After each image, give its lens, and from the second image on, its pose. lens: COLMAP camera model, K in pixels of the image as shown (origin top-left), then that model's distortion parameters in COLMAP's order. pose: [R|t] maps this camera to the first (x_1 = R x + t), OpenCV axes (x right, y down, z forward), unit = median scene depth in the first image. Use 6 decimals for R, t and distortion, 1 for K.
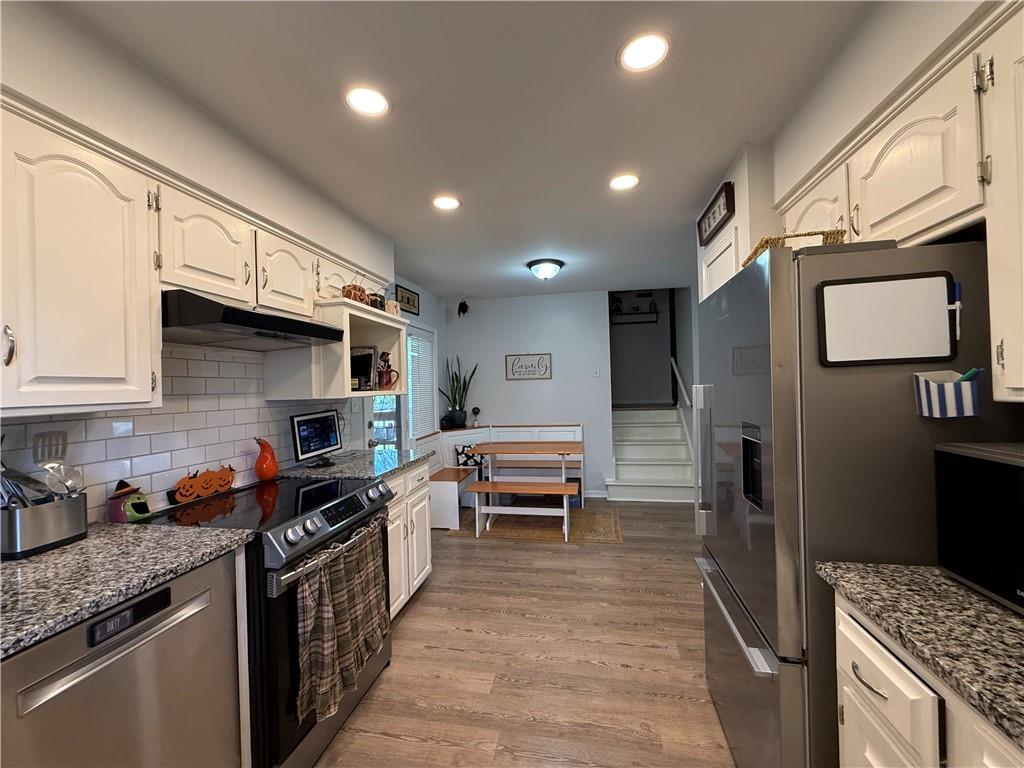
lens RADIAL K [[409.5, 0, 510.5], [0, 409.5, 383.2], [0, 0, 1]] dist [0.000480, -0.000011]
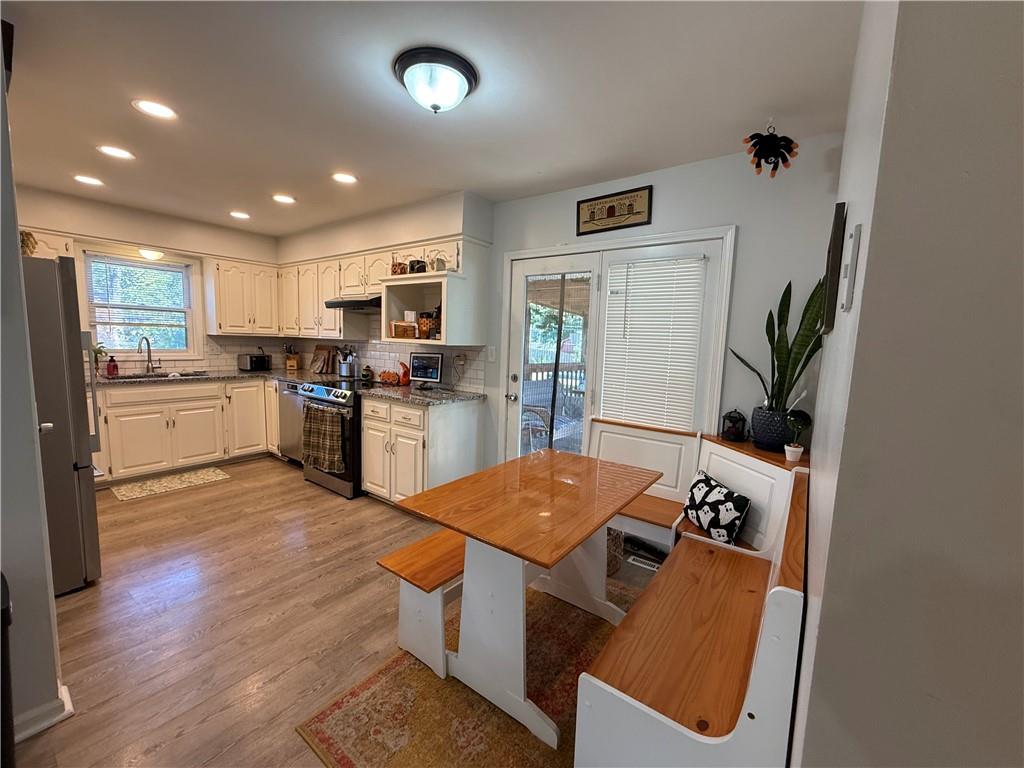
lens RADIAL K [[409.5, 0, 510.5], [0, 409.5, 383.2], [0, 0, 1]] dist [0.000480, -0.000011]
pose [[-0.432790, 0.106409, -0.895193, 0.769833], [-0.019054, 0.991708, 0.127093, -0.014176], [0.901294, 0.072061, -0.427173, 2.019389]]
